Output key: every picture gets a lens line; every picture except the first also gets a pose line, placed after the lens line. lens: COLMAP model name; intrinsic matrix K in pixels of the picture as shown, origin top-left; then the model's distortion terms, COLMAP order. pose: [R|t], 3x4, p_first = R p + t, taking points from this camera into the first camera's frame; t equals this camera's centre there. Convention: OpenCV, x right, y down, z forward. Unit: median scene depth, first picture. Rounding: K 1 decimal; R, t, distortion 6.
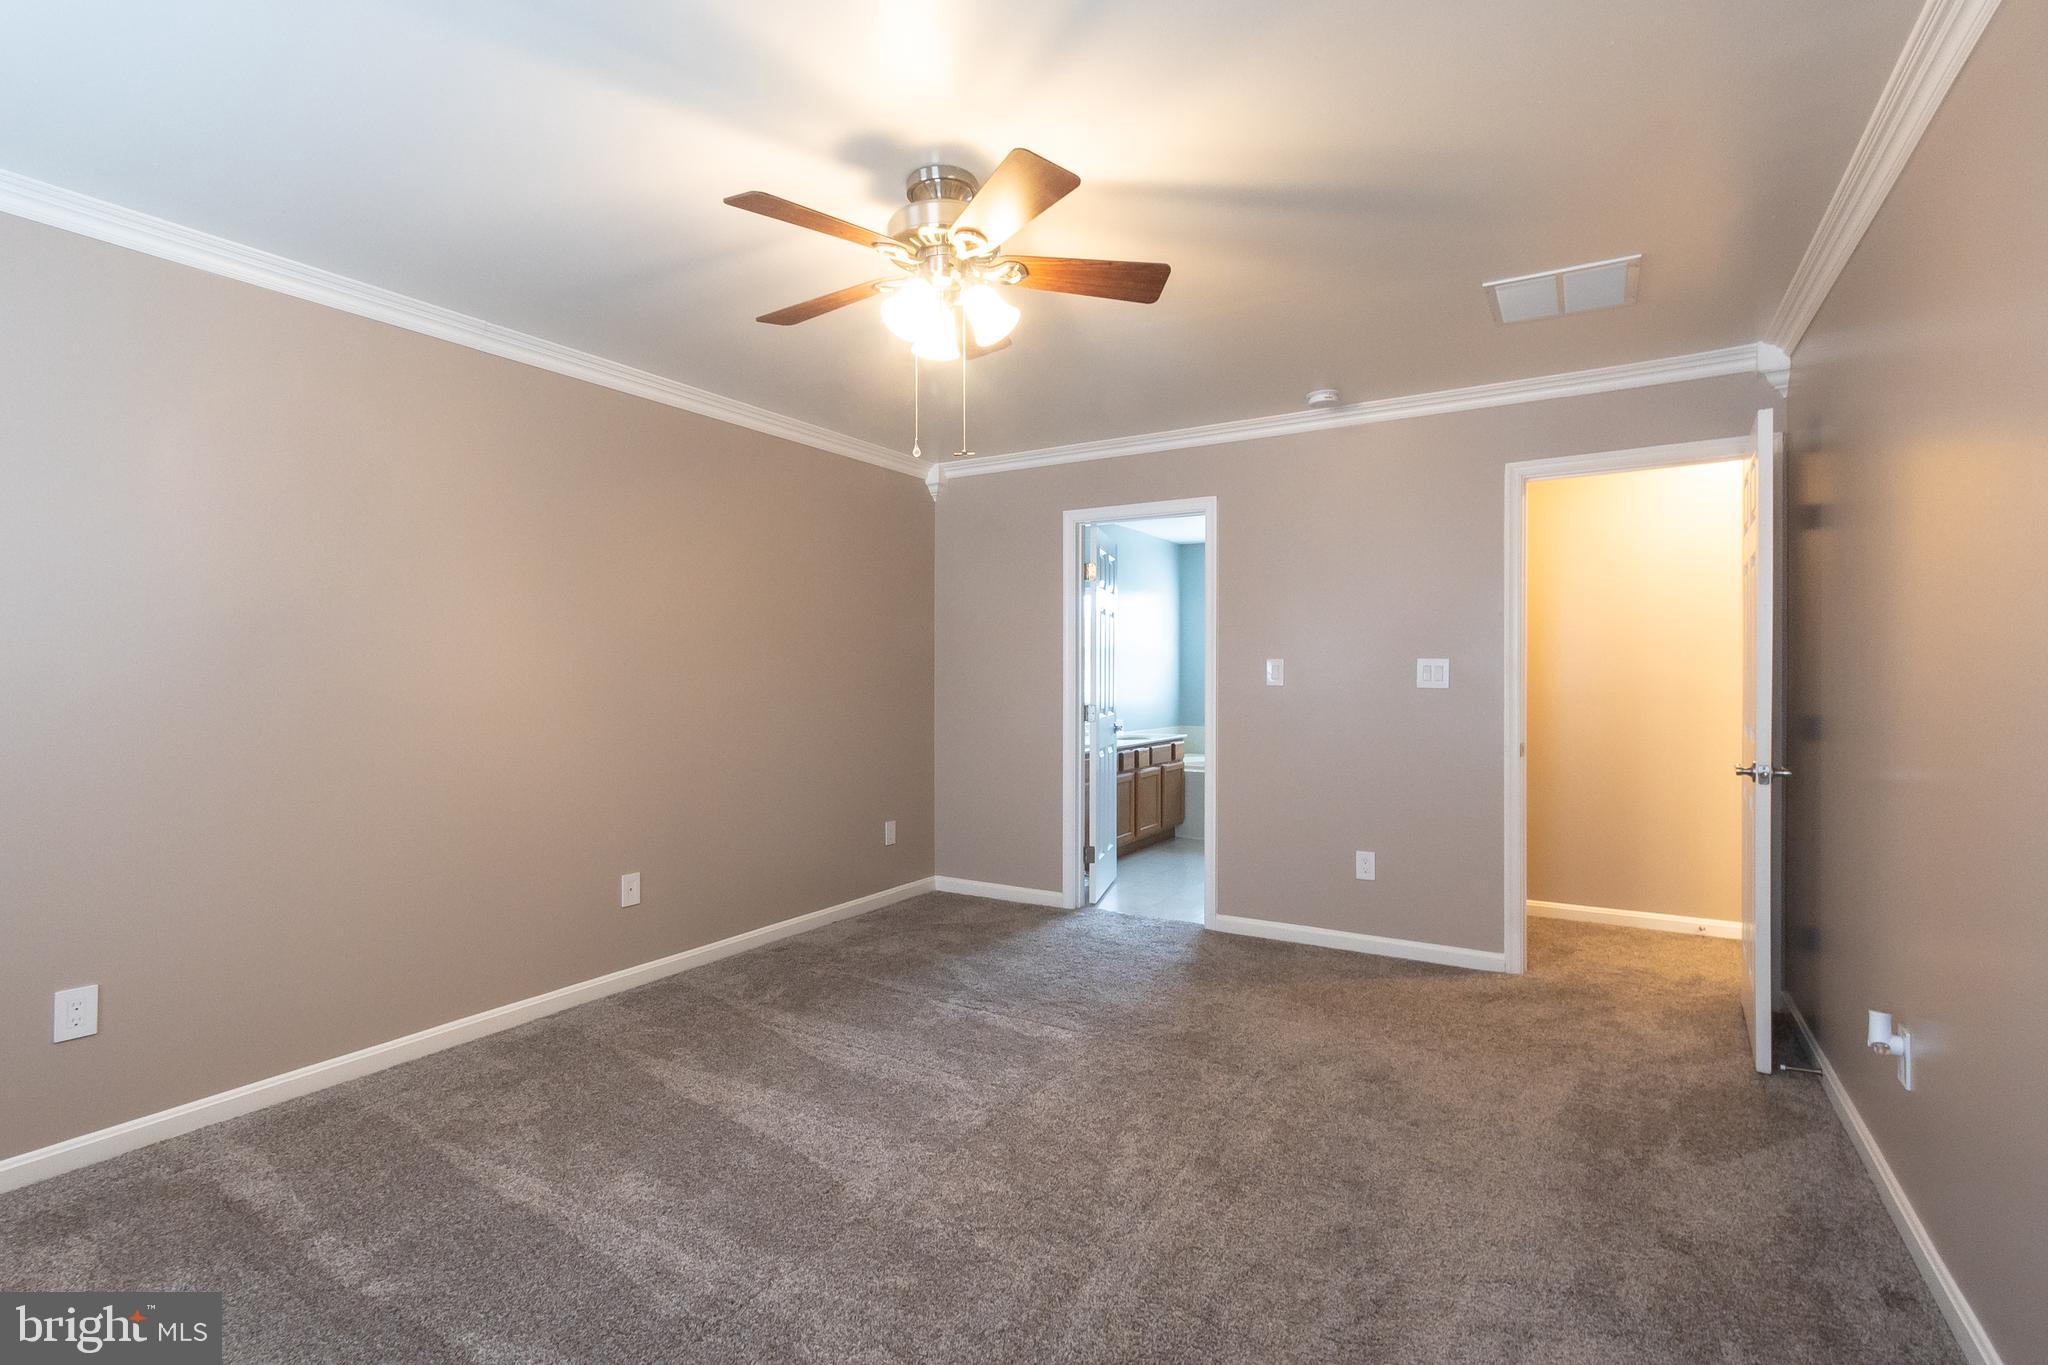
lens RADIAL K [[956.2, 0, 1024.0], [0, 956.2, 682.5], [0, 0, 1]] dist [-0.002811, -0.000976]
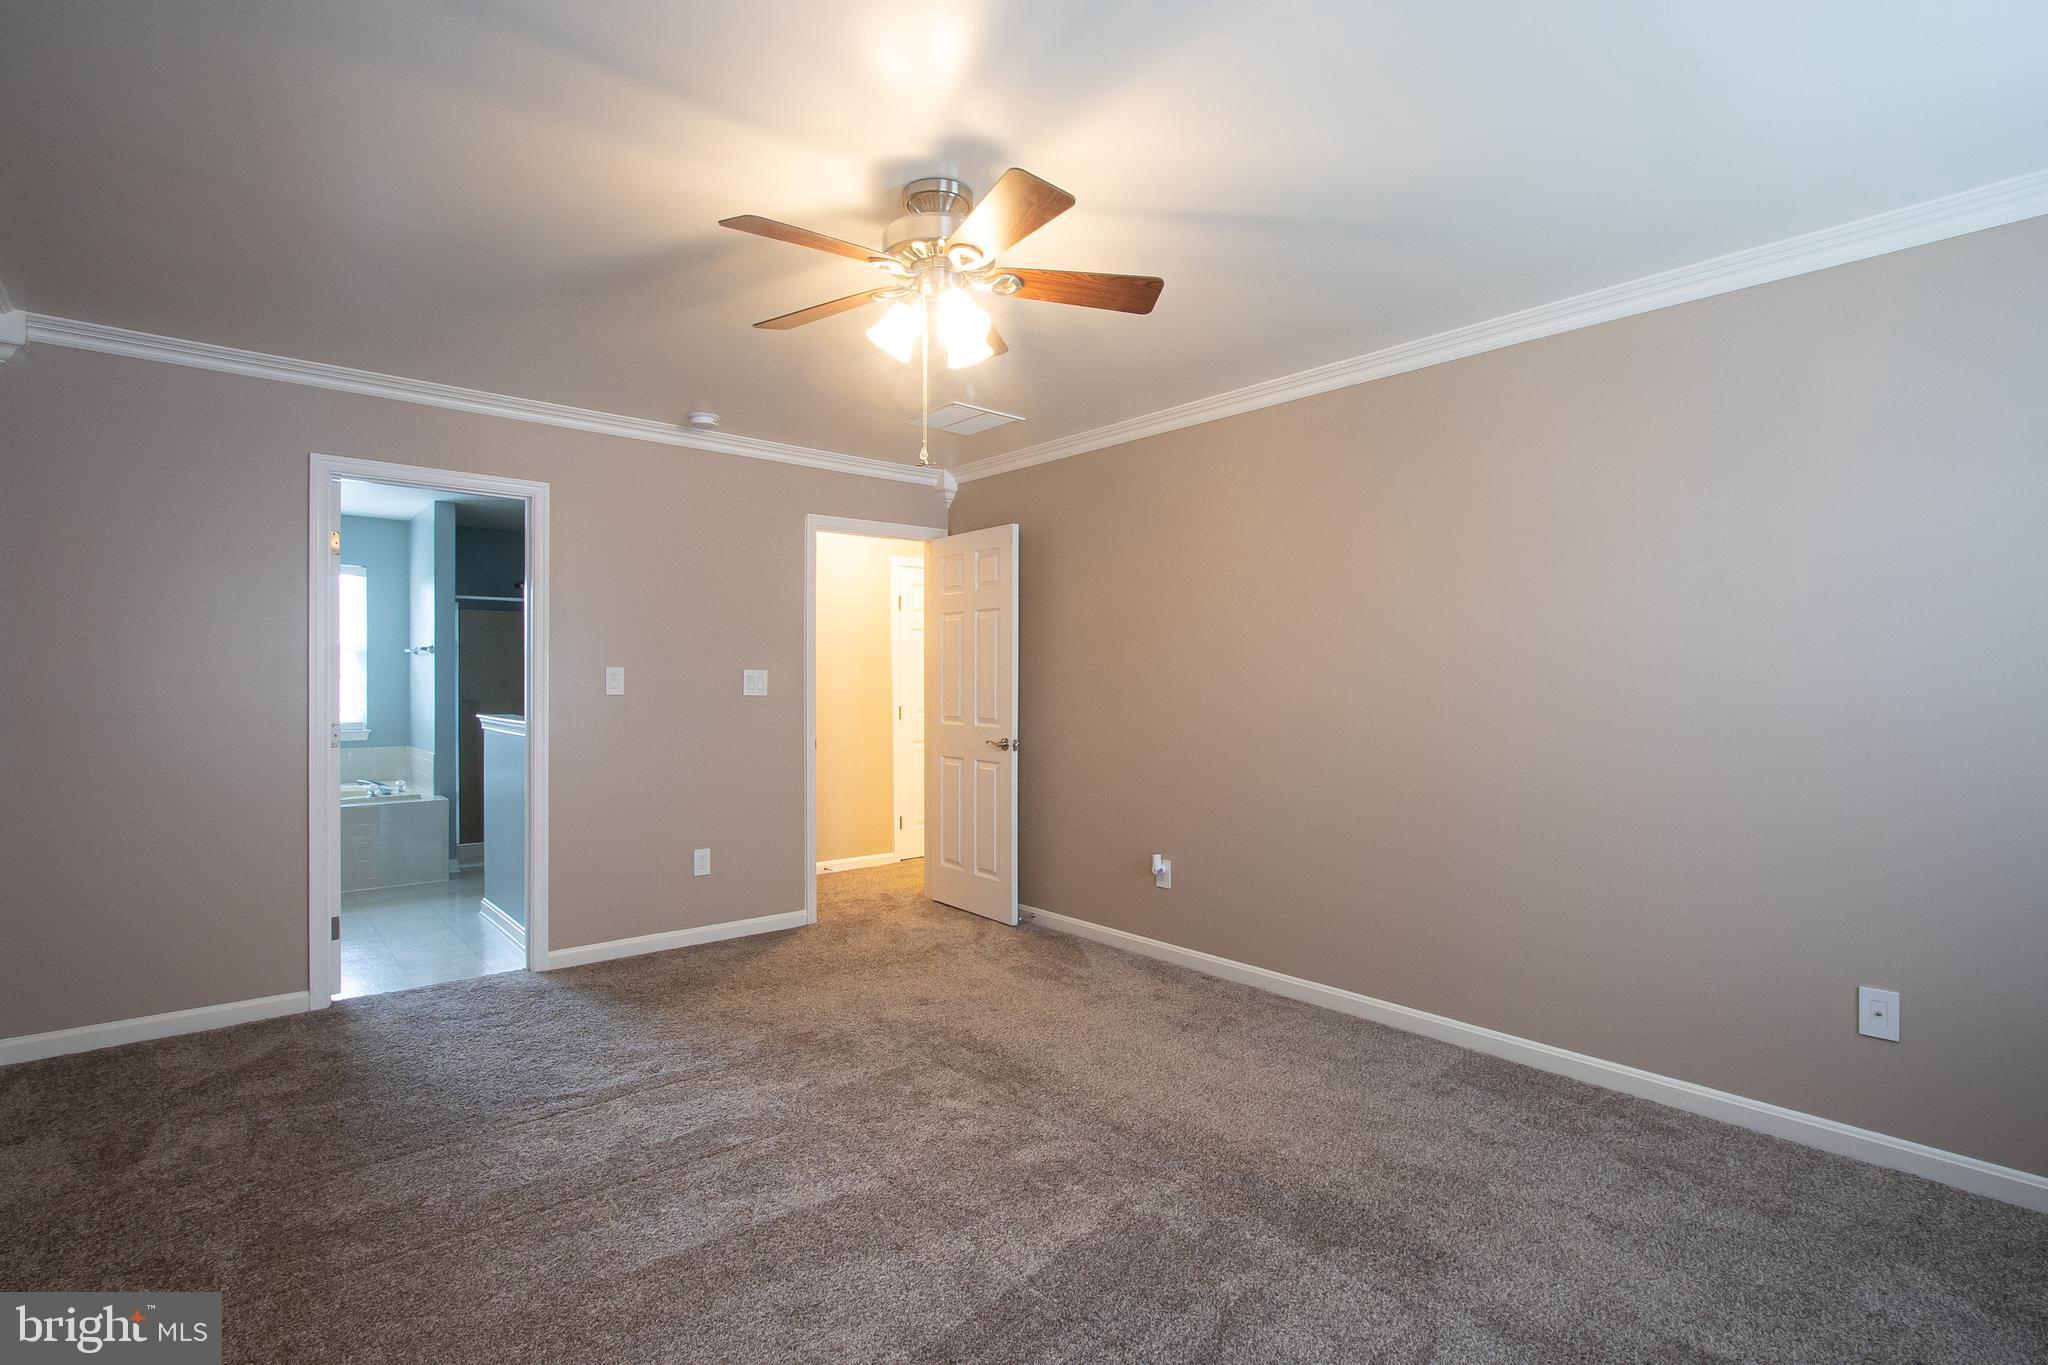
lens RADIAL K [[956.2, 0, 1024.0], [0, 956.2, 682.5], [0, 0, 1]] dist [-0.002811, -0.000976]
pose [[0.308096, 0.002721, 0.951351, -0.583456], [0.005336, 0.999975, -0.004588, -0.002404], [-0.951340, 0.006490, 0.308074, 0.349645]]
